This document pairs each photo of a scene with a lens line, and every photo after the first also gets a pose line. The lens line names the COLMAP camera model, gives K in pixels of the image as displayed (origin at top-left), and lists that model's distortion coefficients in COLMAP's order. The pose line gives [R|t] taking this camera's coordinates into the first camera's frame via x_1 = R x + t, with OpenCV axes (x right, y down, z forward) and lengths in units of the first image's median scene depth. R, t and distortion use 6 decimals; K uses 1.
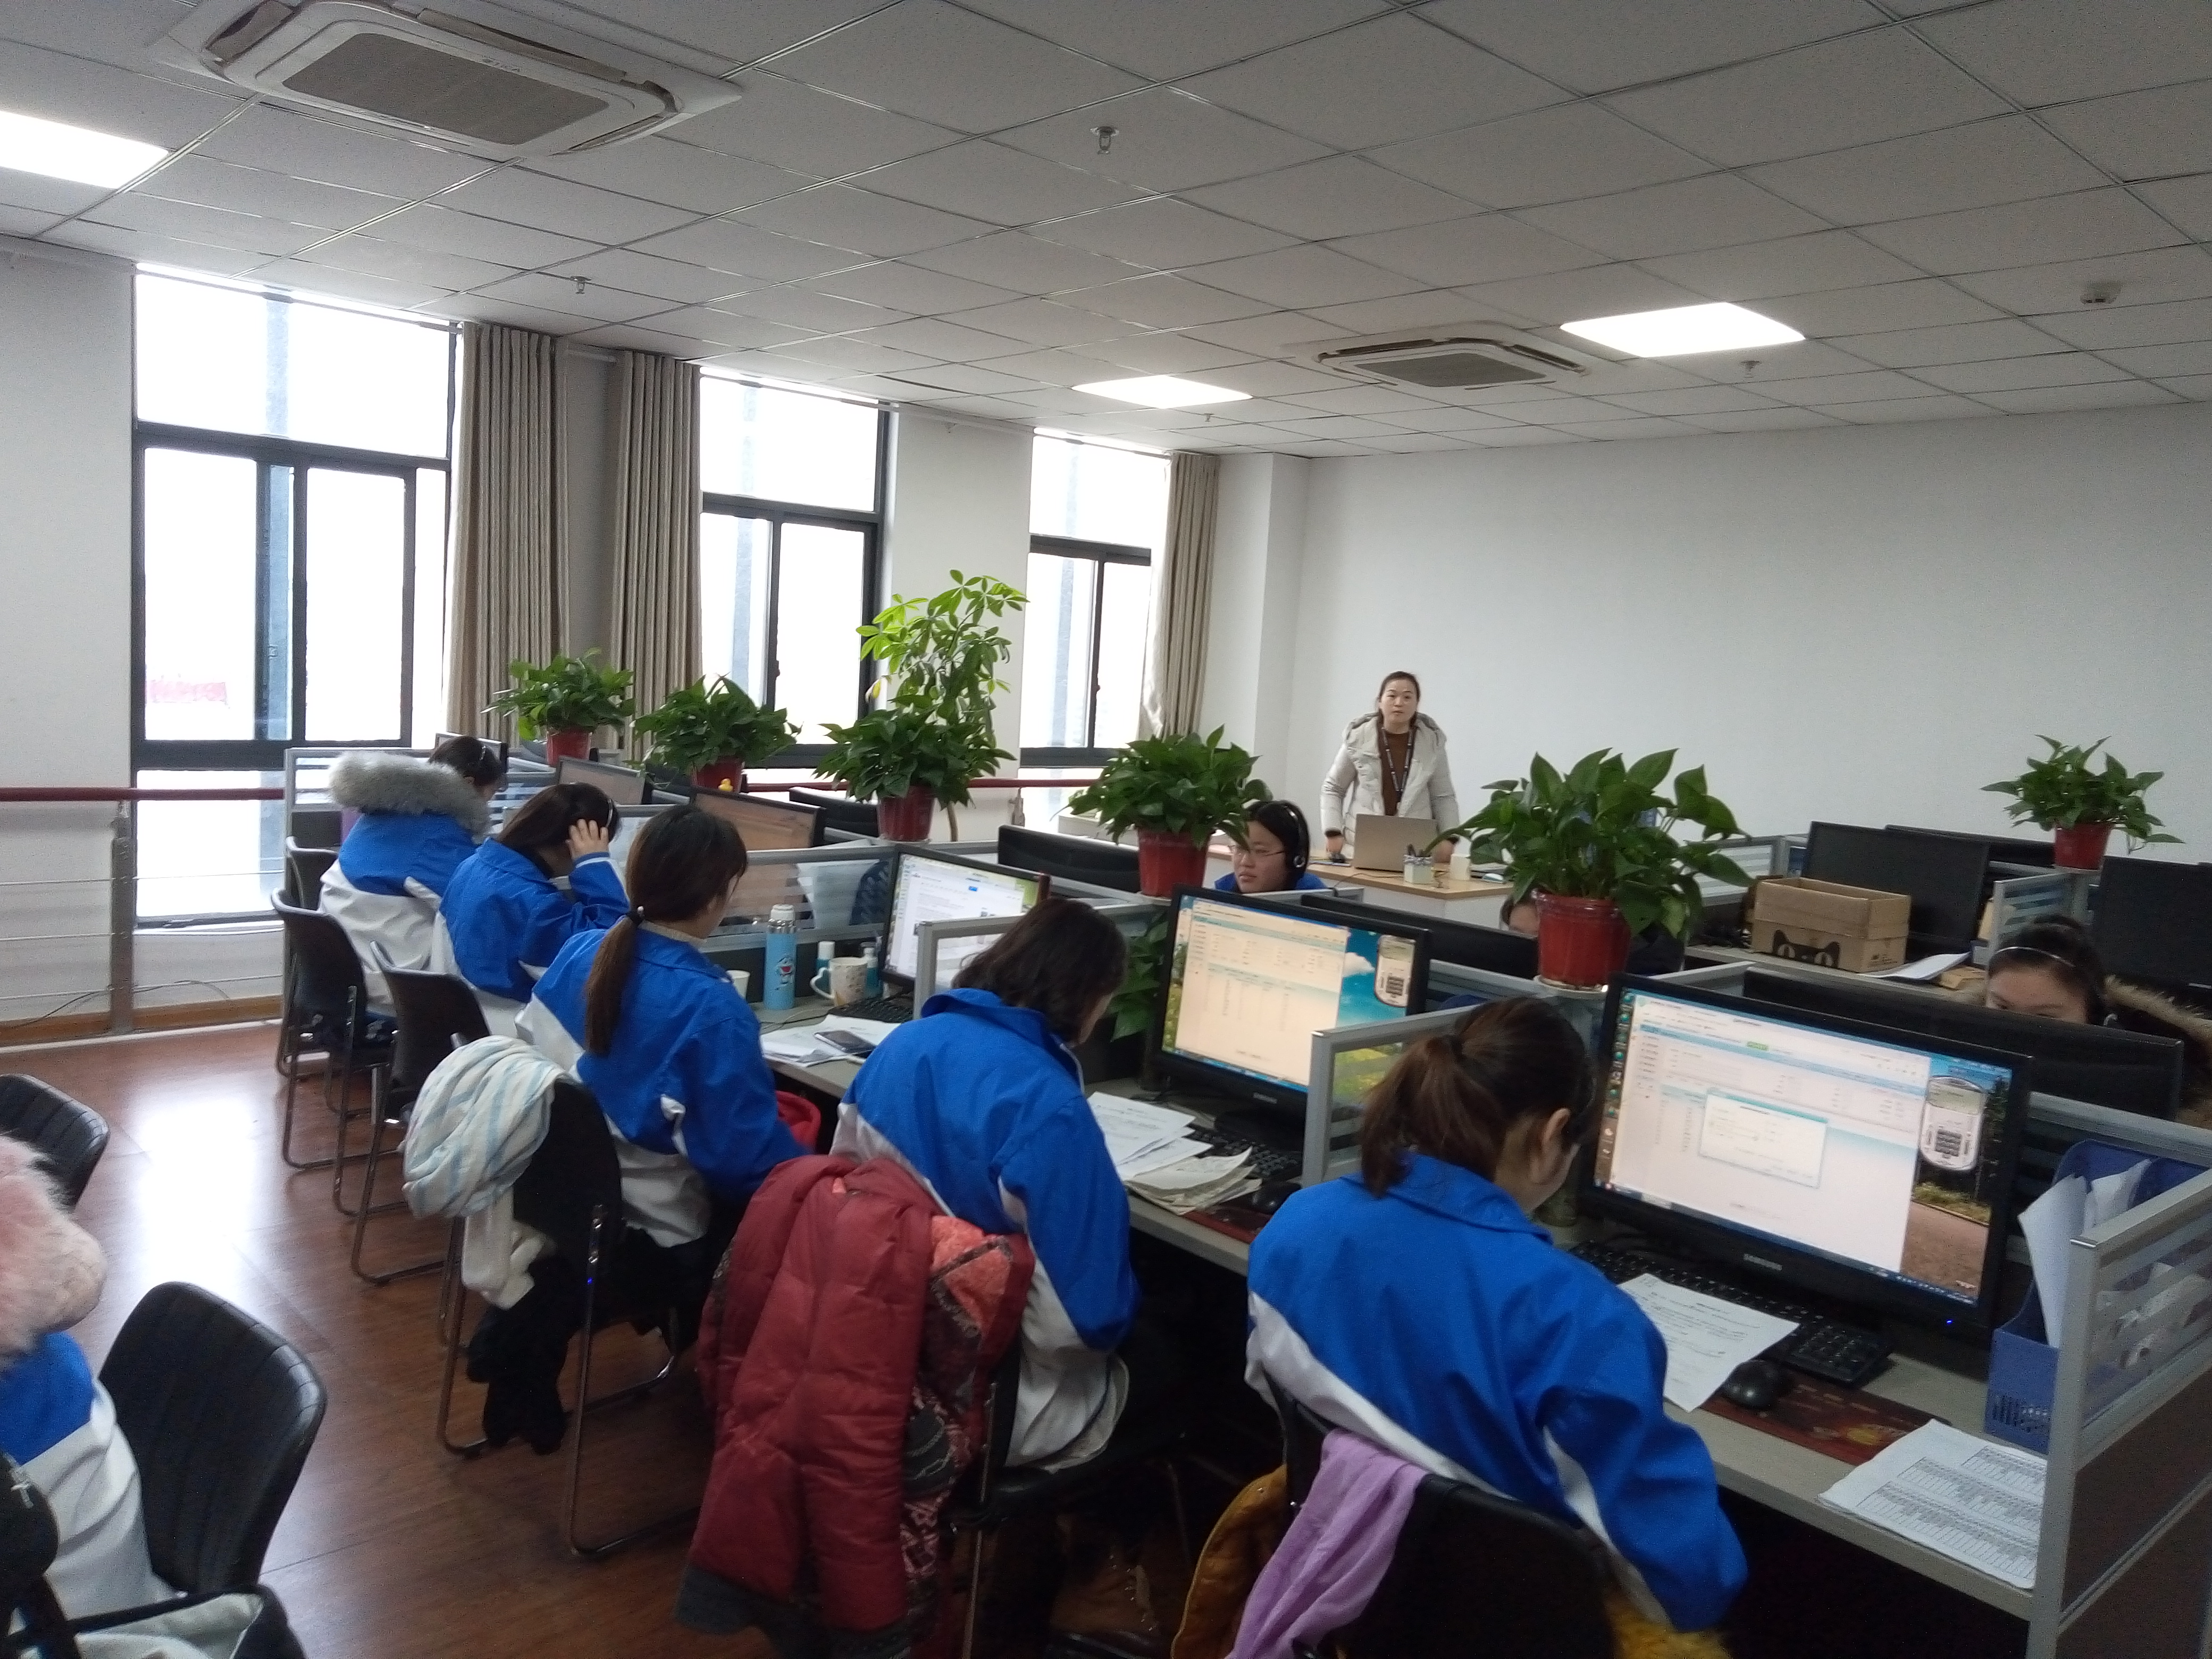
lens RADIAL K [[1662.7, 0, 1107.3], [0, 1662.7, 829.1], [0, 0, 1]] dist [0.028934, -0.000466]
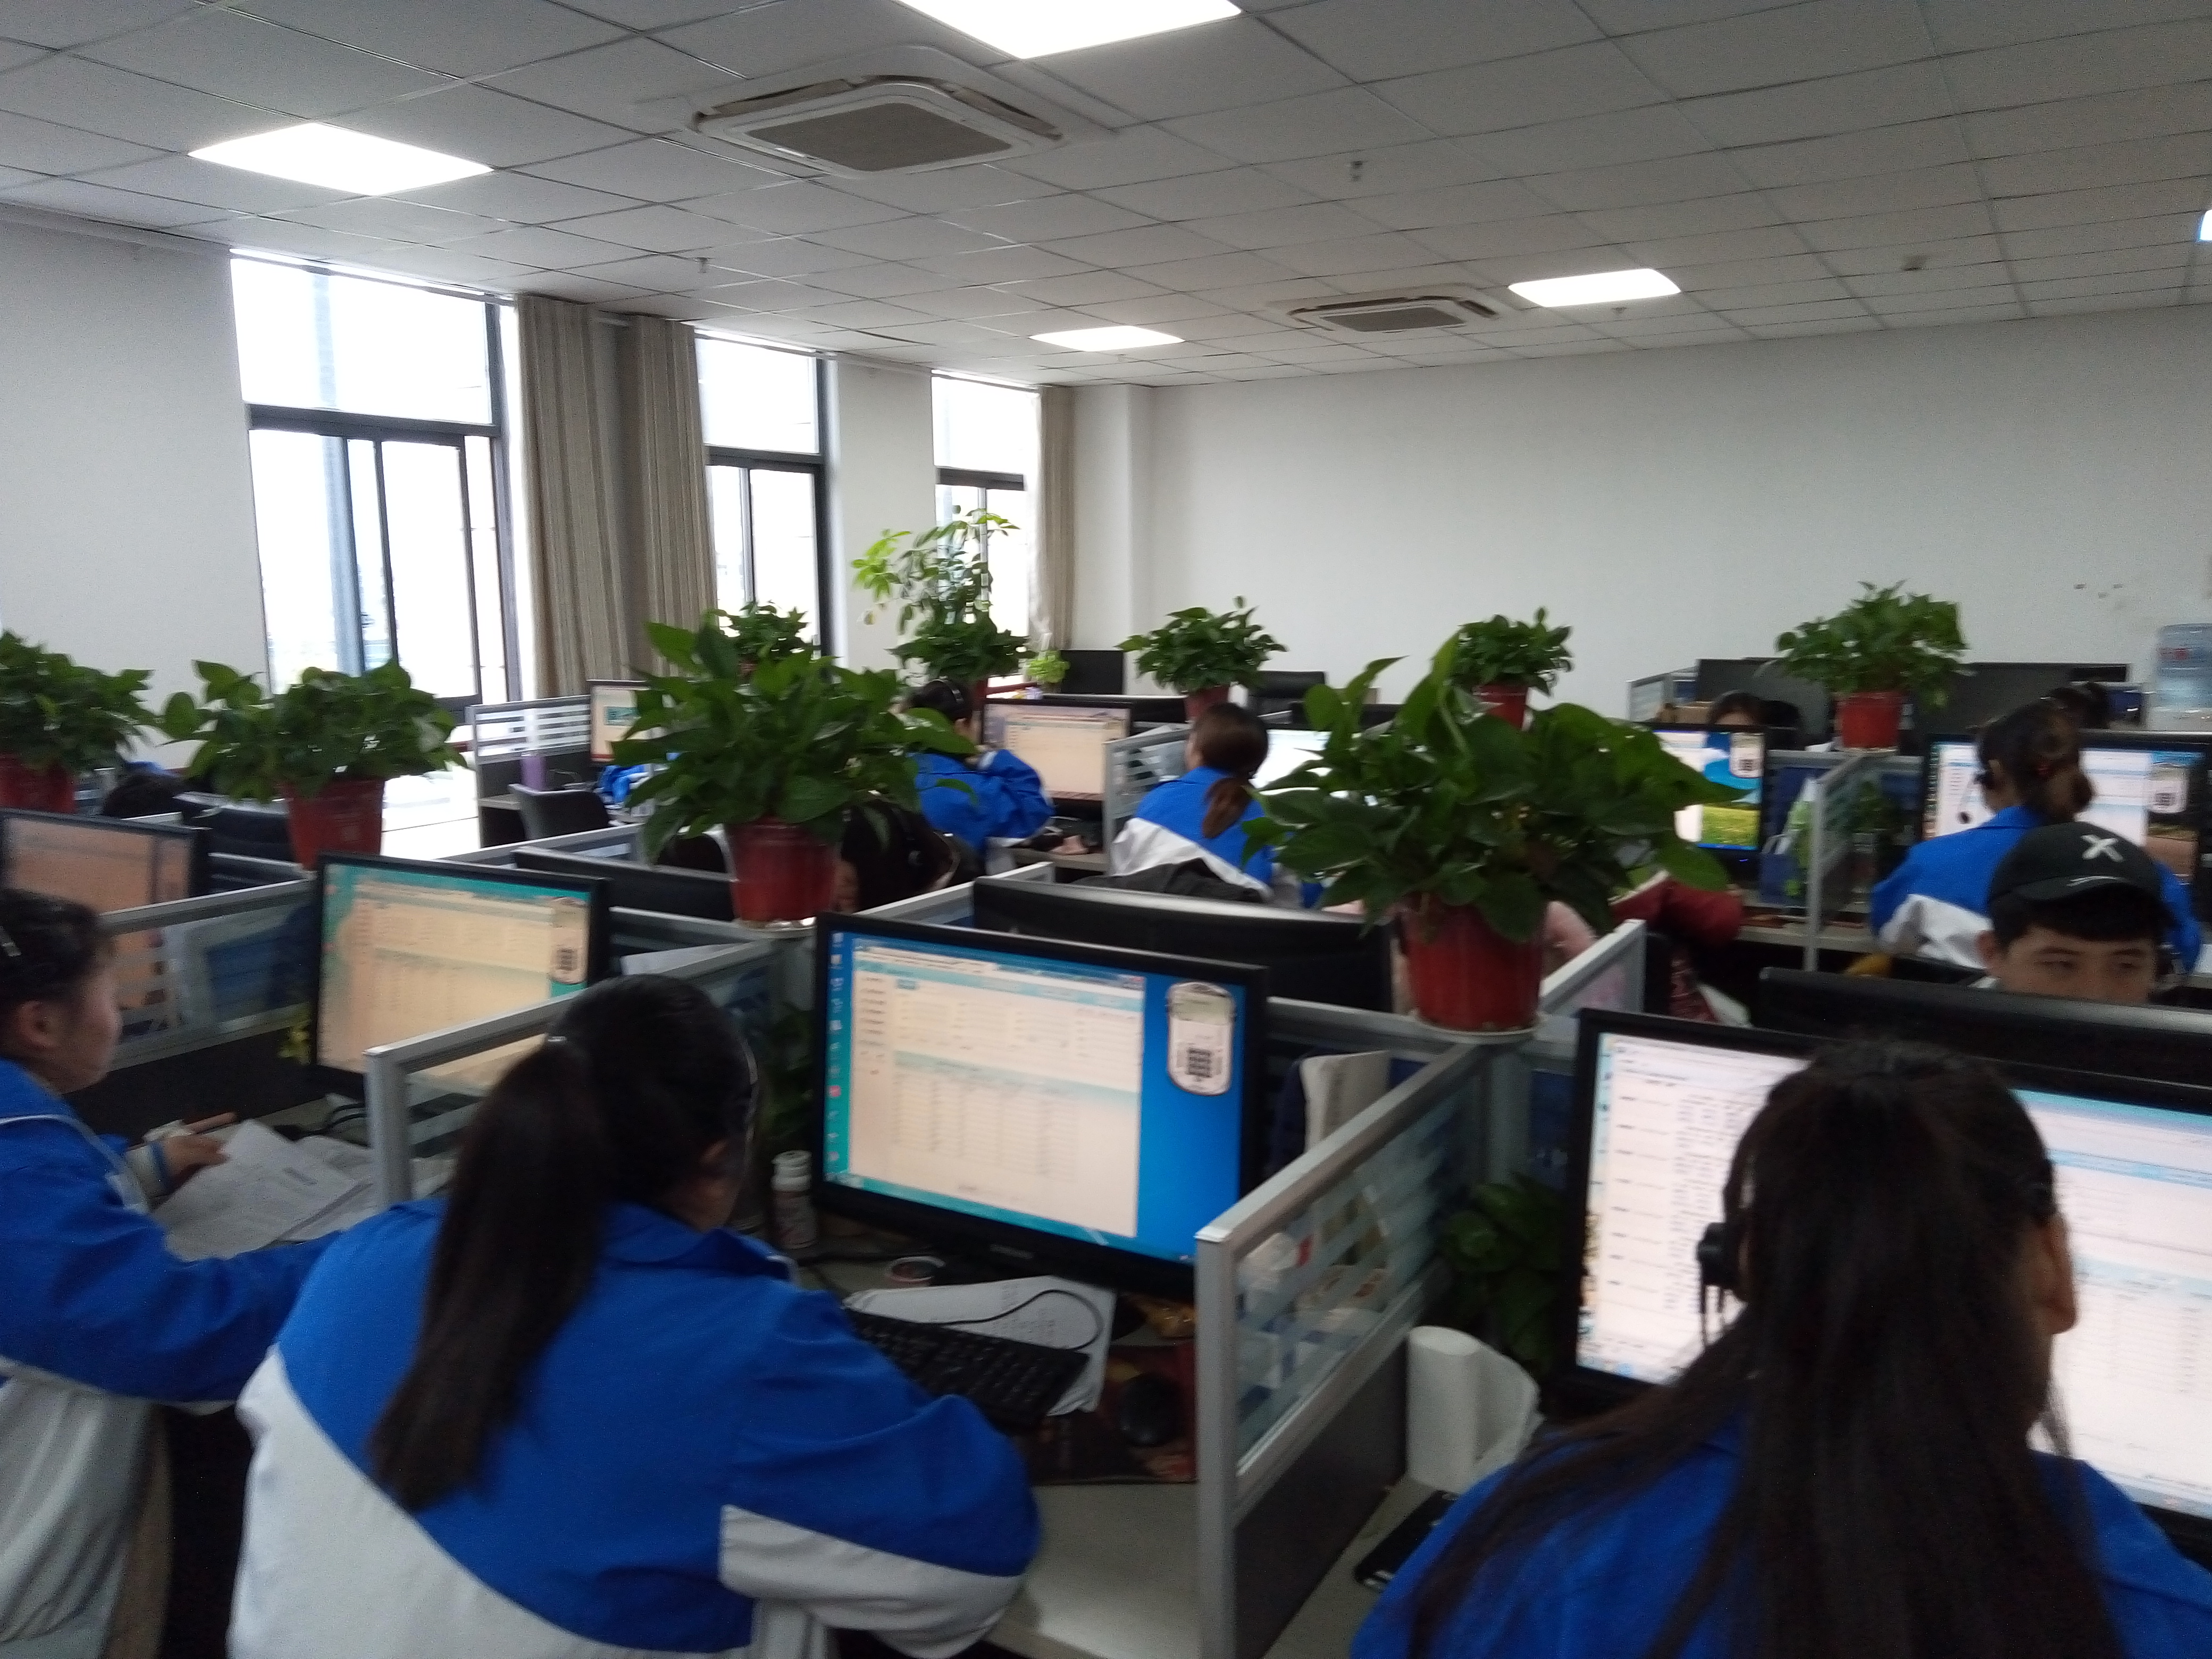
lens RADIAL K [[1662.7, 0, 1103.5], [0, 1662.7, 833.5], [0, 0, 1]] dist [0.028934, -0.000466]
pose [[0.957185, -0.108360, 0.268432, -0.324109], [0.093344, 0.993301, 0.068120, -0.001158], [-0.274015, -0.040147, 0.960887, -0.124989]]
